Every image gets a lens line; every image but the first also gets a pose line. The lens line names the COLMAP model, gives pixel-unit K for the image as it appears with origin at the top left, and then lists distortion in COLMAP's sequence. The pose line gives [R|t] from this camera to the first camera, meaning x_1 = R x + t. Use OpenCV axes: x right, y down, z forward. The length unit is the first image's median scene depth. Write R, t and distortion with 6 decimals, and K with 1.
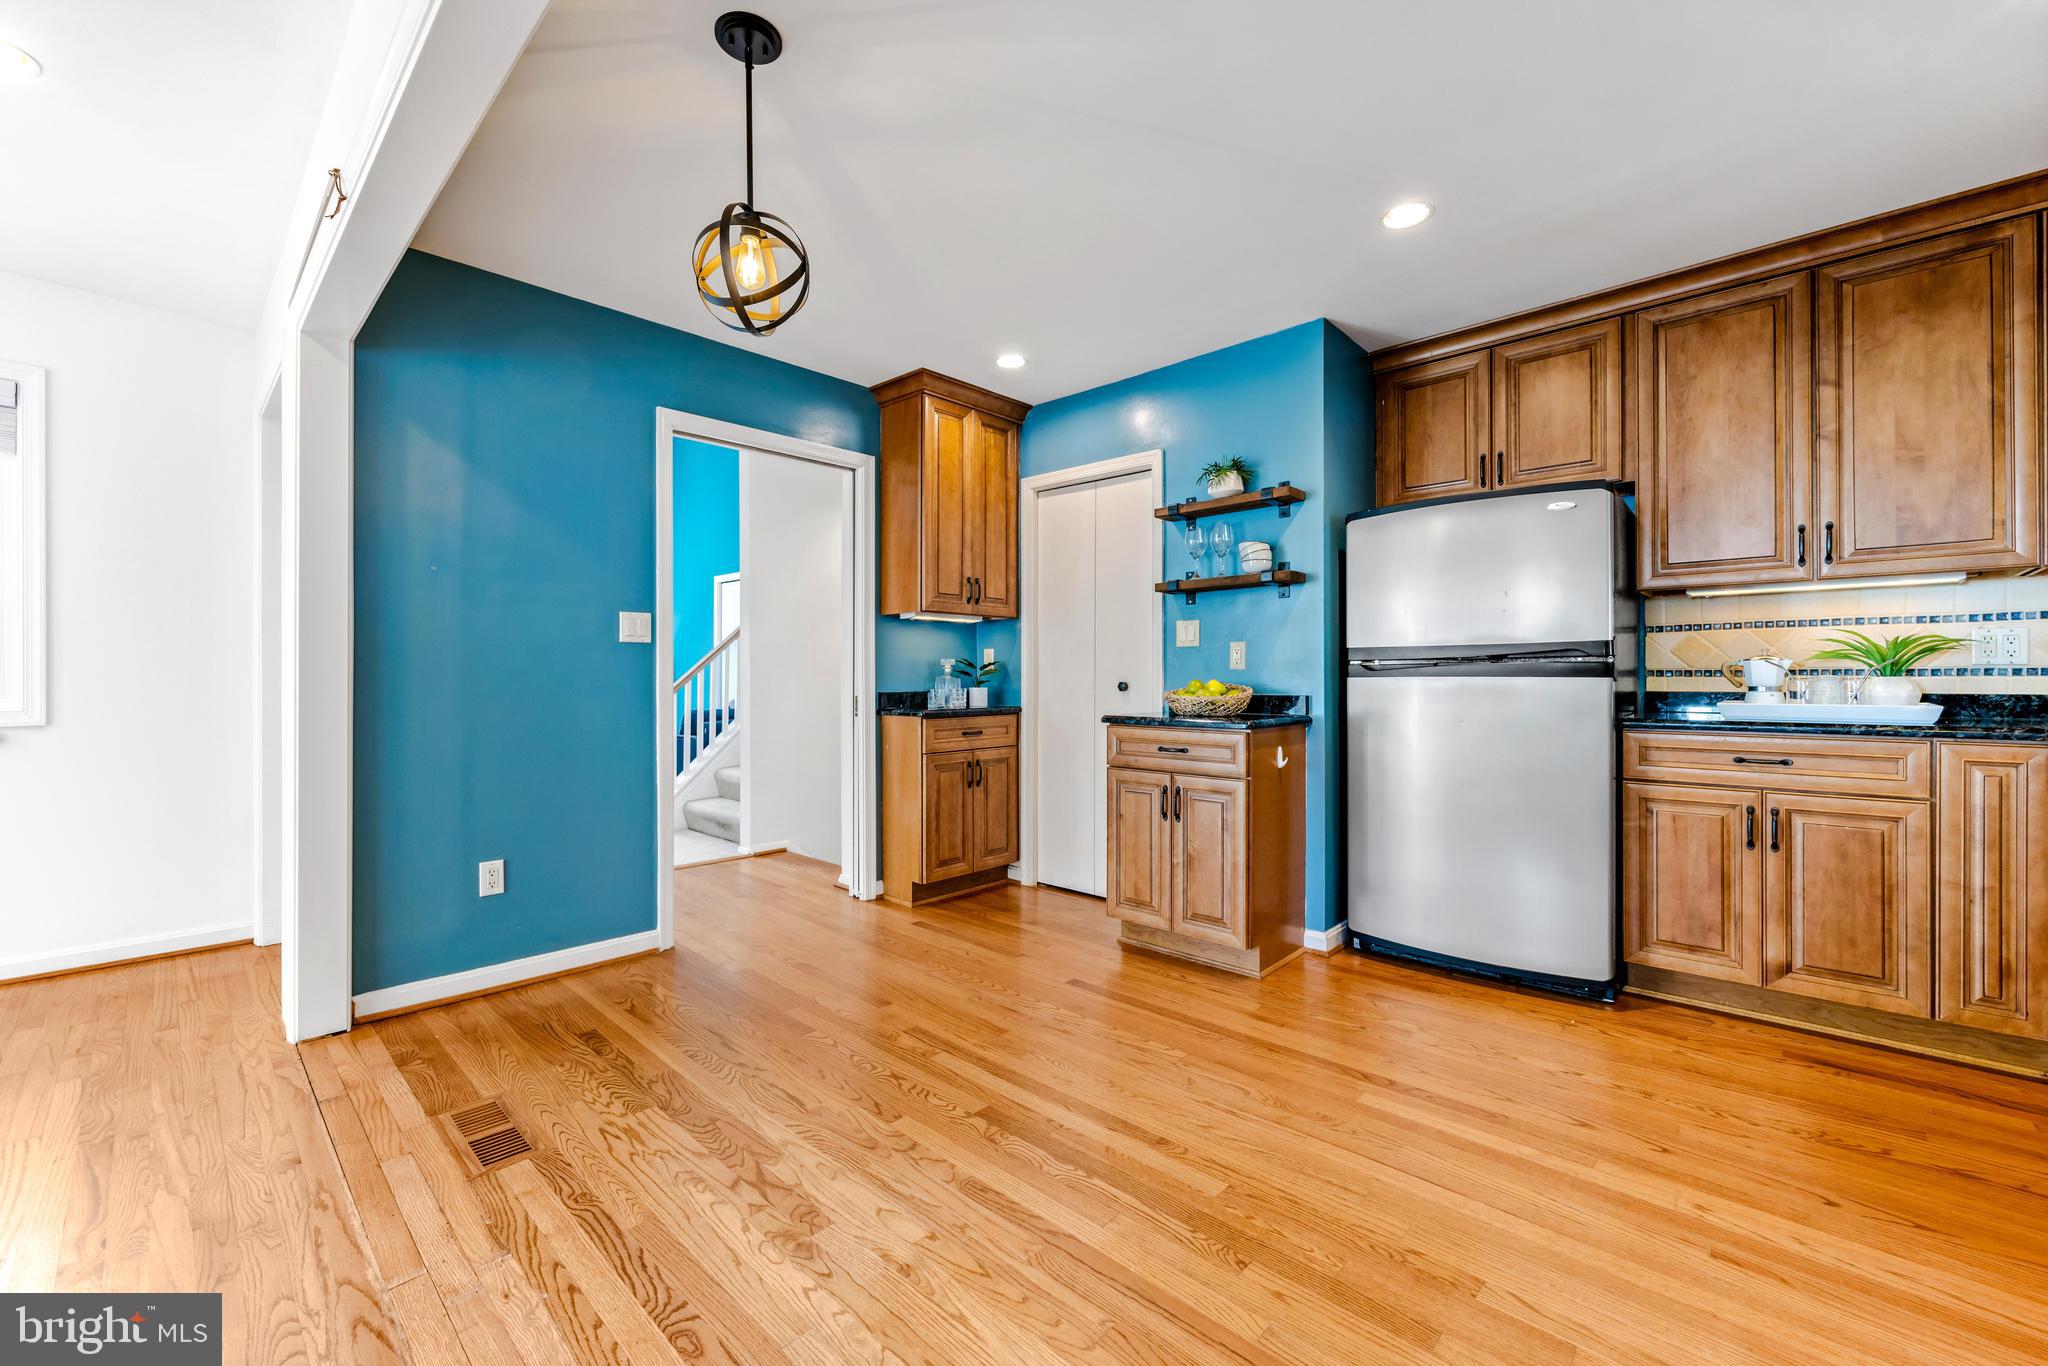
lens RADIAL K [[819.3, 0, 1022.6], [0, 819.3, 673.4], [0, 0, 1]] dist [-0.003901, -0.000265]
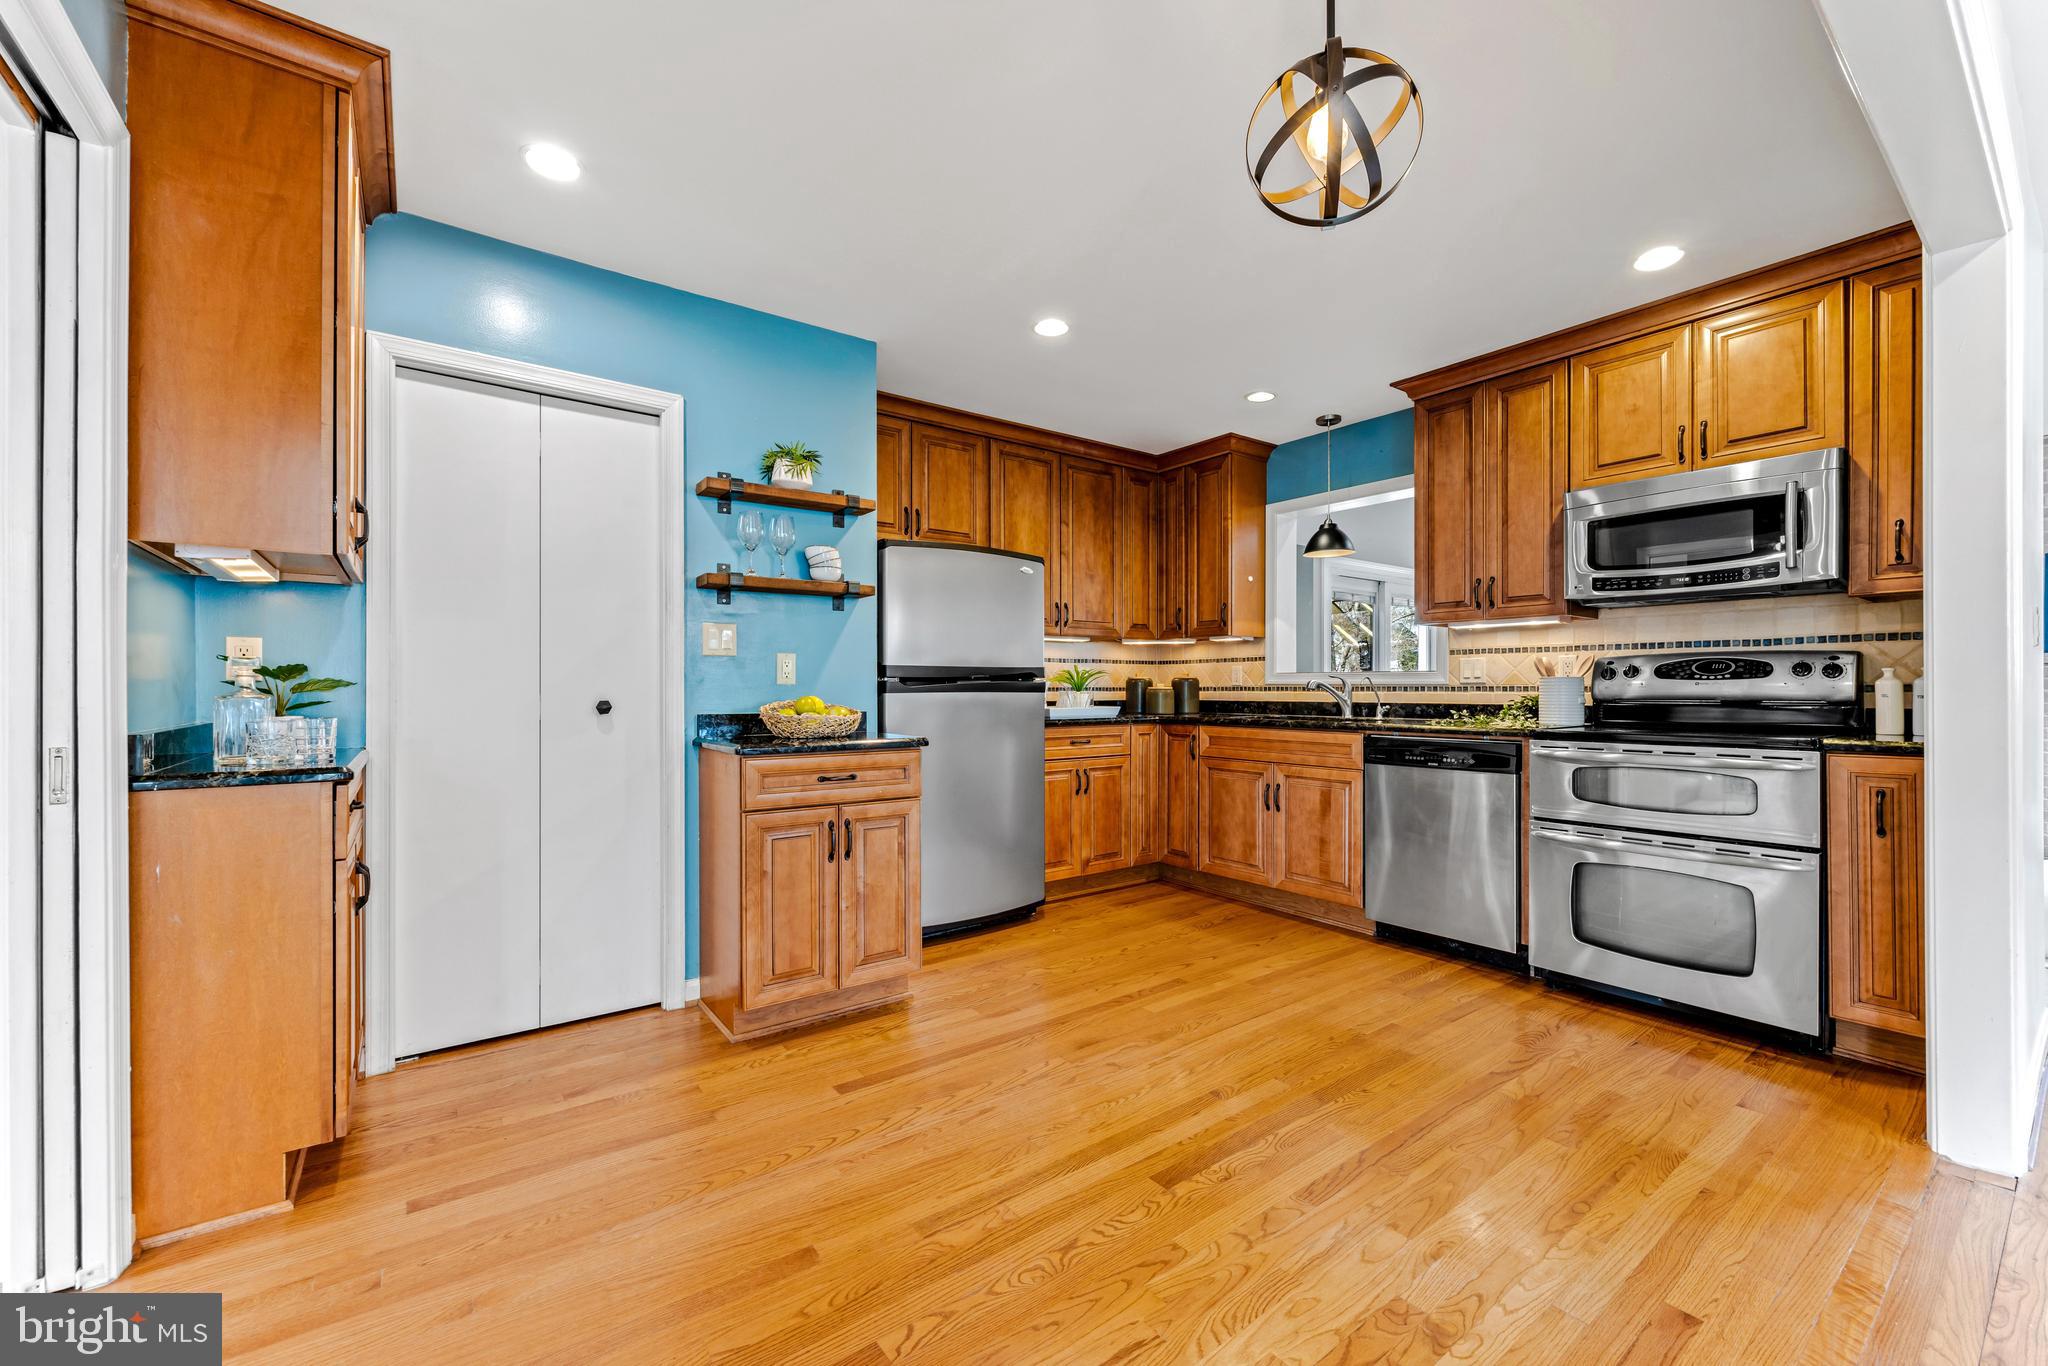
lens RADIAL K [[819.3, 0, 1021.9], [0, 819.3, 690.0], [0, 0, 1]] dist [-0.003901, -0.000265]
pose [[0.177365, 0.000479, 0.984145, -0.654960], [-0.001629, 0.999999, -0.000193, 0.000778], [-0.984144, -0.001569, 0.177366, 0.684716]]
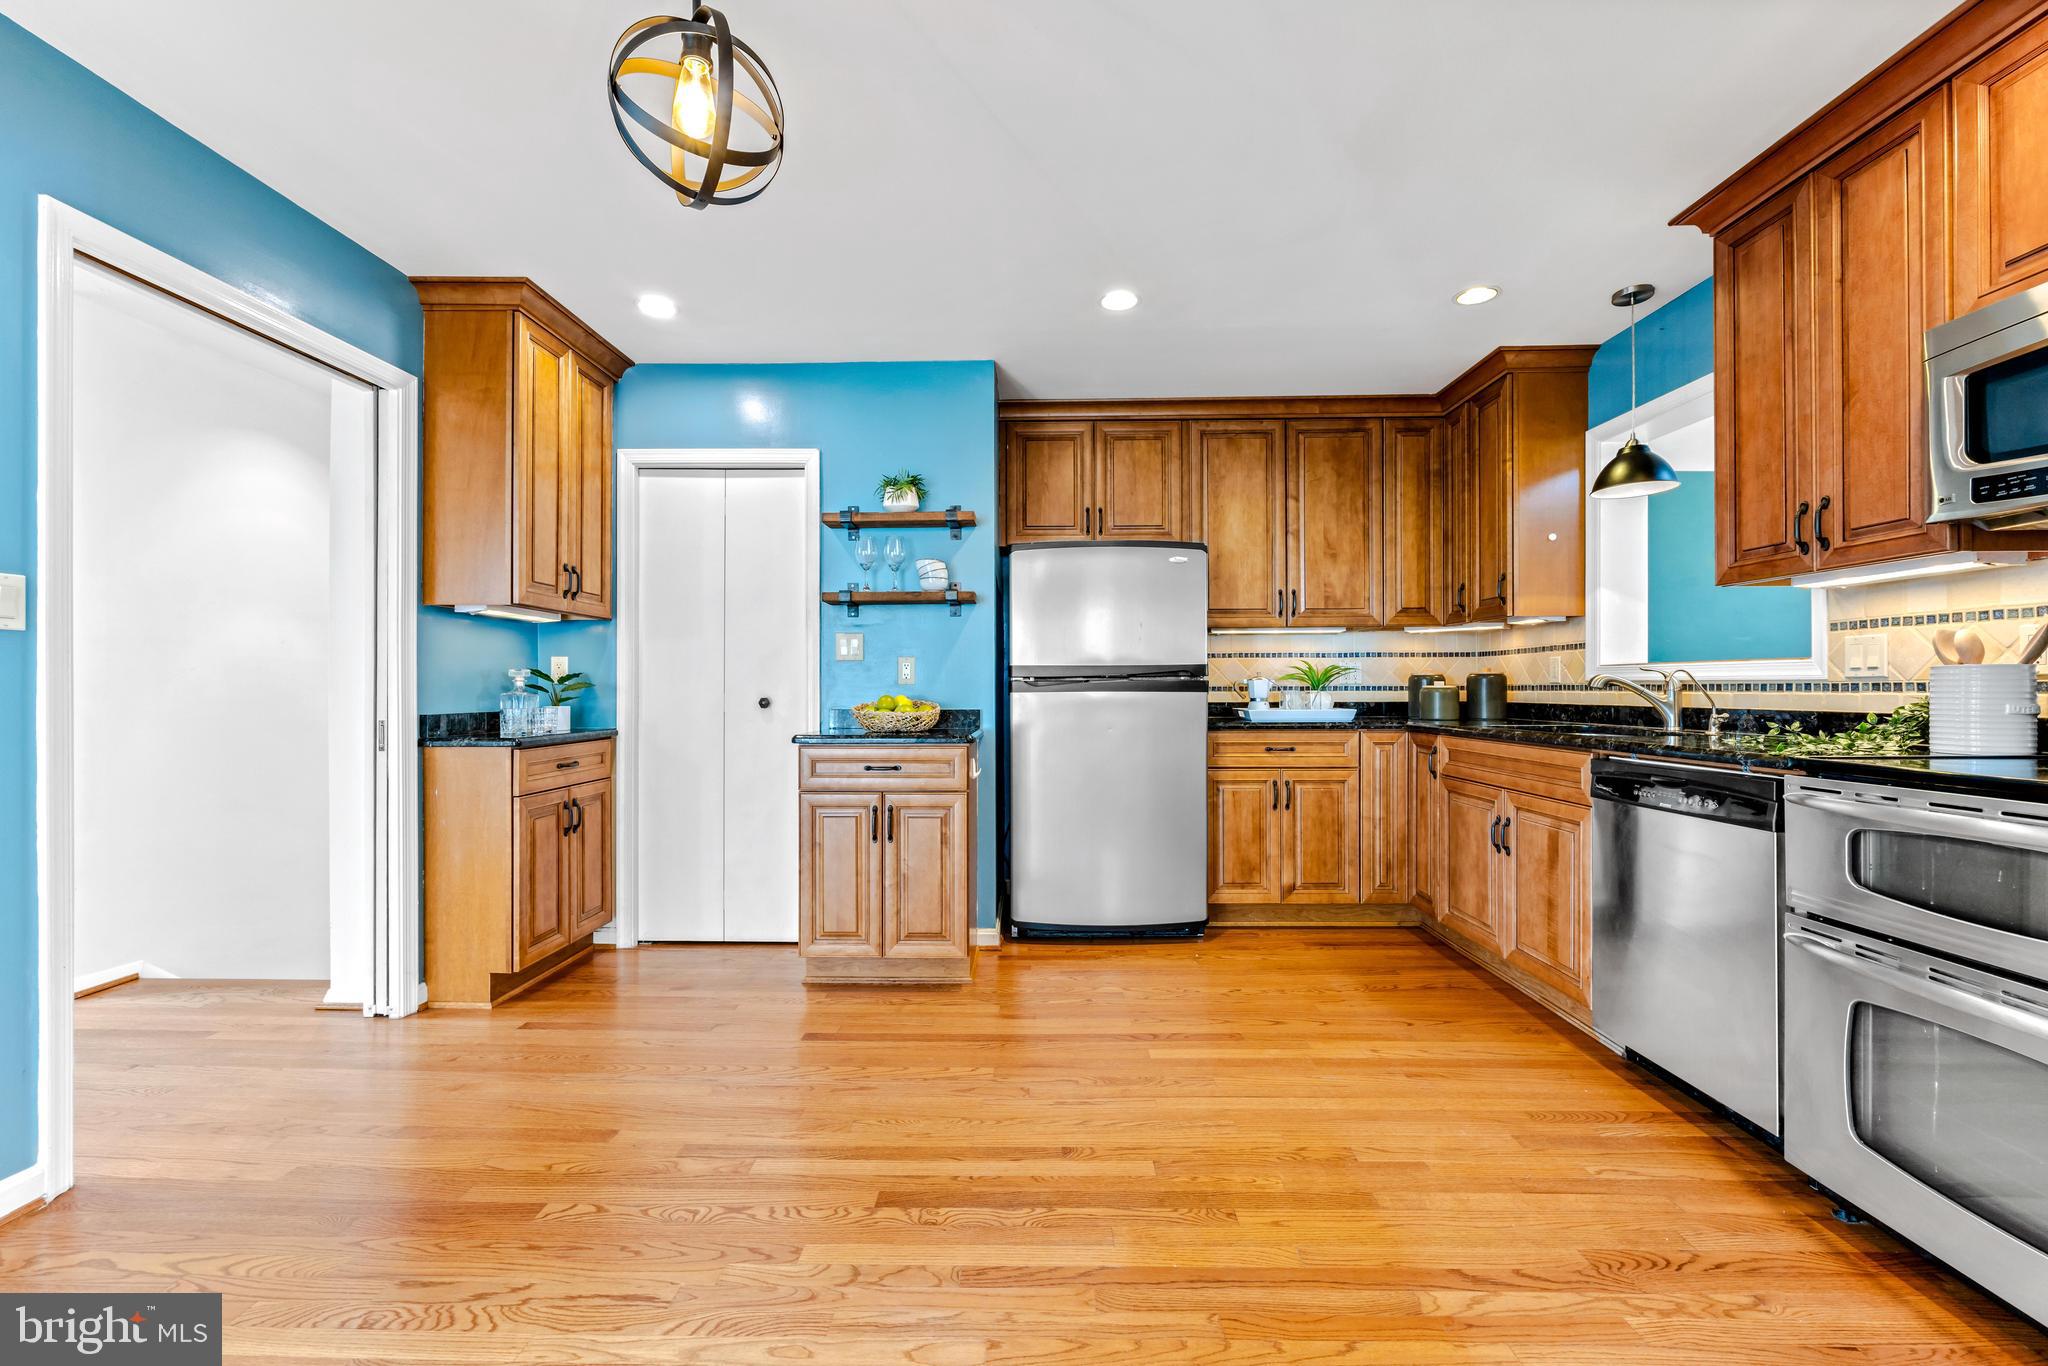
lens RADIAL K [[819.3, 0, 1022.4], [0, 819.3, 687.7], [0, 0, 1]] dist [-0.003901, -0.000265]
pose [[0.742275, 0.001645, 0.670093, -0.354137], [-0.001127, 0.999999, -0.001207, -0.000101], [-0.670094, 0.000141, 0.742276, 0.182702]]
